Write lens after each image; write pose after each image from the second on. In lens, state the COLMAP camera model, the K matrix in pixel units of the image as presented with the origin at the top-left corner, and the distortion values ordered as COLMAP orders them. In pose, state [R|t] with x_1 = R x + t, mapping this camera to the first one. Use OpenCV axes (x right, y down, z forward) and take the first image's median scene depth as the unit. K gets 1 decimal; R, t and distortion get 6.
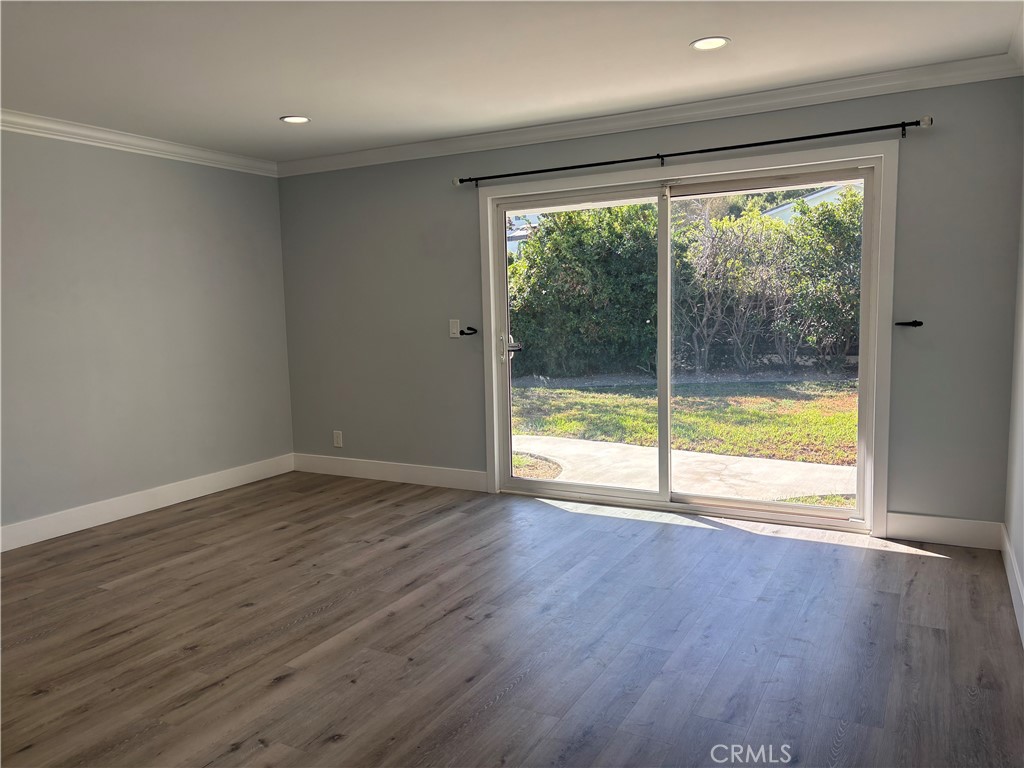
lens RADIAL K [[774.0, 0, 510.7], [0, 774.0, 386.6], [0, 0, 1]] dist [0.034927, -0.008636]
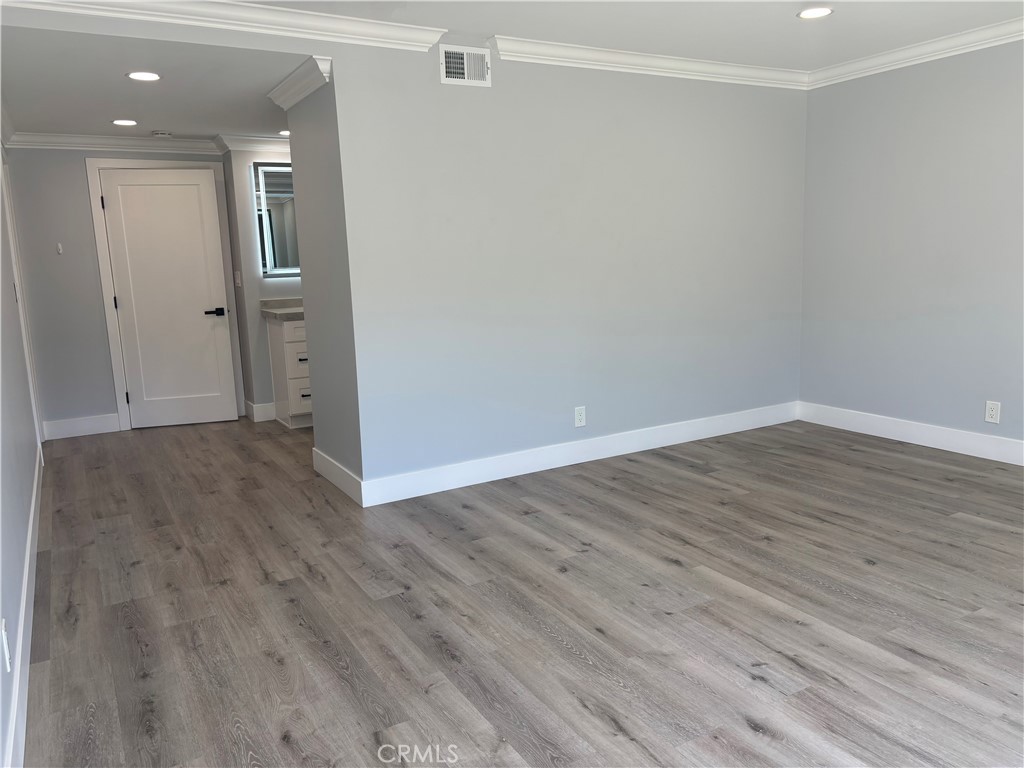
lens RADIAL K [[774.0, 0, 510.7], [0, 774.0, 386.6], [0, 0, 1]] dist [0.034927, -0.008636]
pose [[-0.515258, 0.189684, -0.835781, 0.655039], [-0.046727, 0.967532, 0.248393, -0.136574], [0.855760, 0.167040, -0.489665, 1.136918]]
